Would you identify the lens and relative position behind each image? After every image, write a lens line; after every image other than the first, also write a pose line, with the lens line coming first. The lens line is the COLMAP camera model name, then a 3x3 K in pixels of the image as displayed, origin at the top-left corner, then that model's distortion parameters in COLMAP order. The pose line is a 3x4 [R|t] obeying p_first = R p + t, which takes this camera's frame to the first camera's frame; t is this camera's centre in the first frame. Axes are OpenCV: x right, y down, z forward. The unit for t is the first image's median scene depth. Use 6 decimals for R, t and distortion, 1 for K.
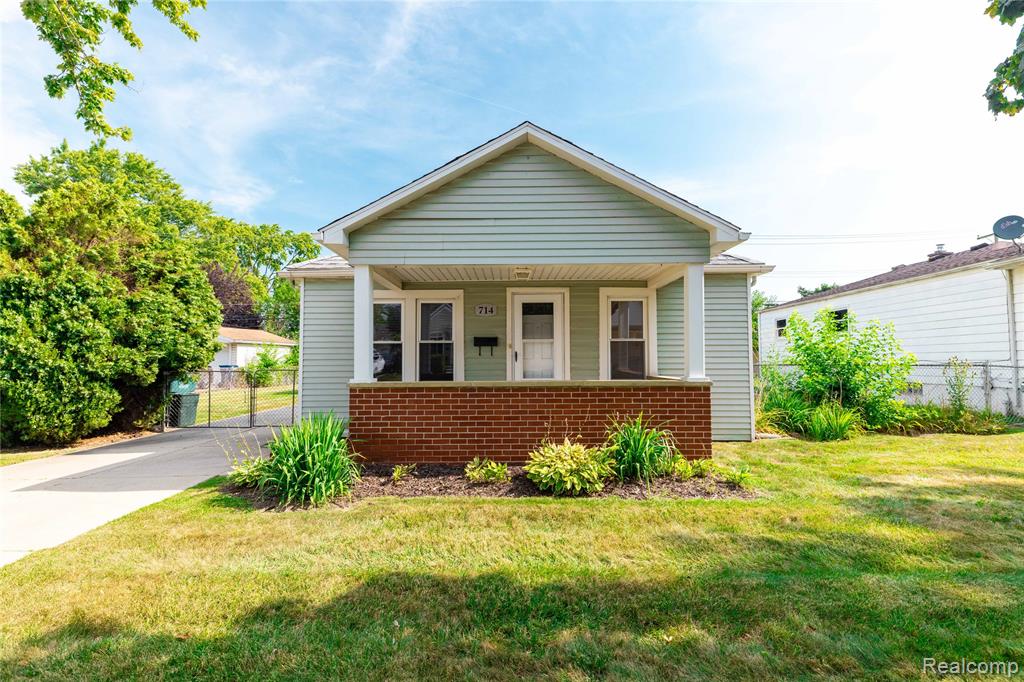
lens RADIAL K [[491.7, 0, 510.8], [0, 491.7, 336.7], [0, 0, 1]] dist [0.012771, -0.000073]
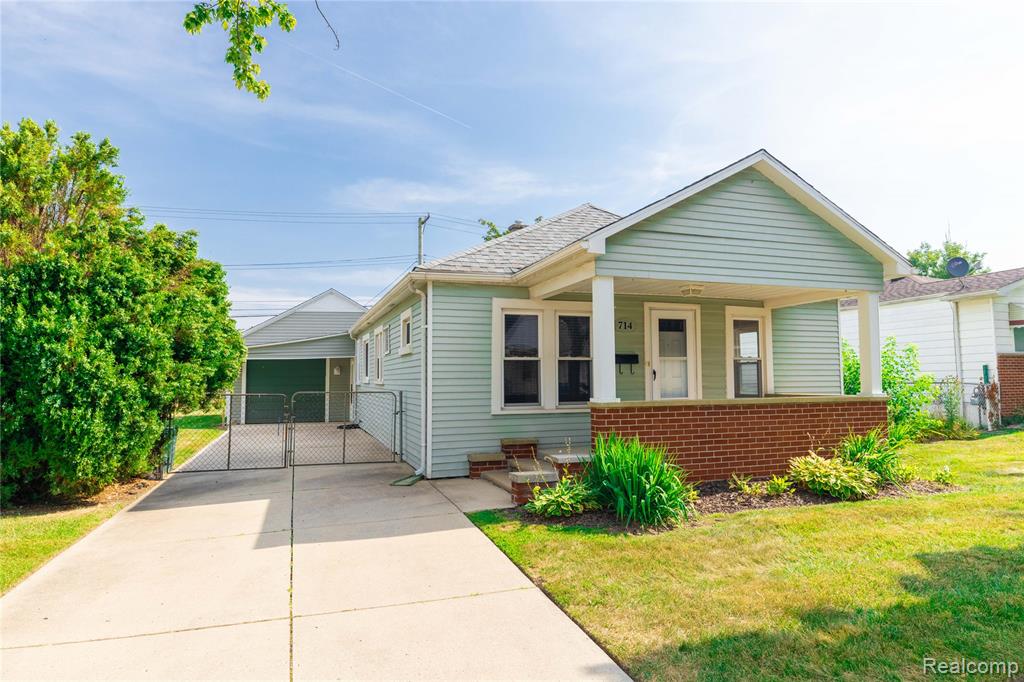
lens RADIAL K [[616.9, 0, 511.6], [0, 616.9, 339.0], [0, 0, 1]] dist [-0.000298, 0.001187]
pose [[0.940042, 0.020272, 0.340456, -0.663039], [-0.013018, 0.999637, -0.023578, 0.002534], [-0.340810, 0.017732, 0.939965, -0.028707]]
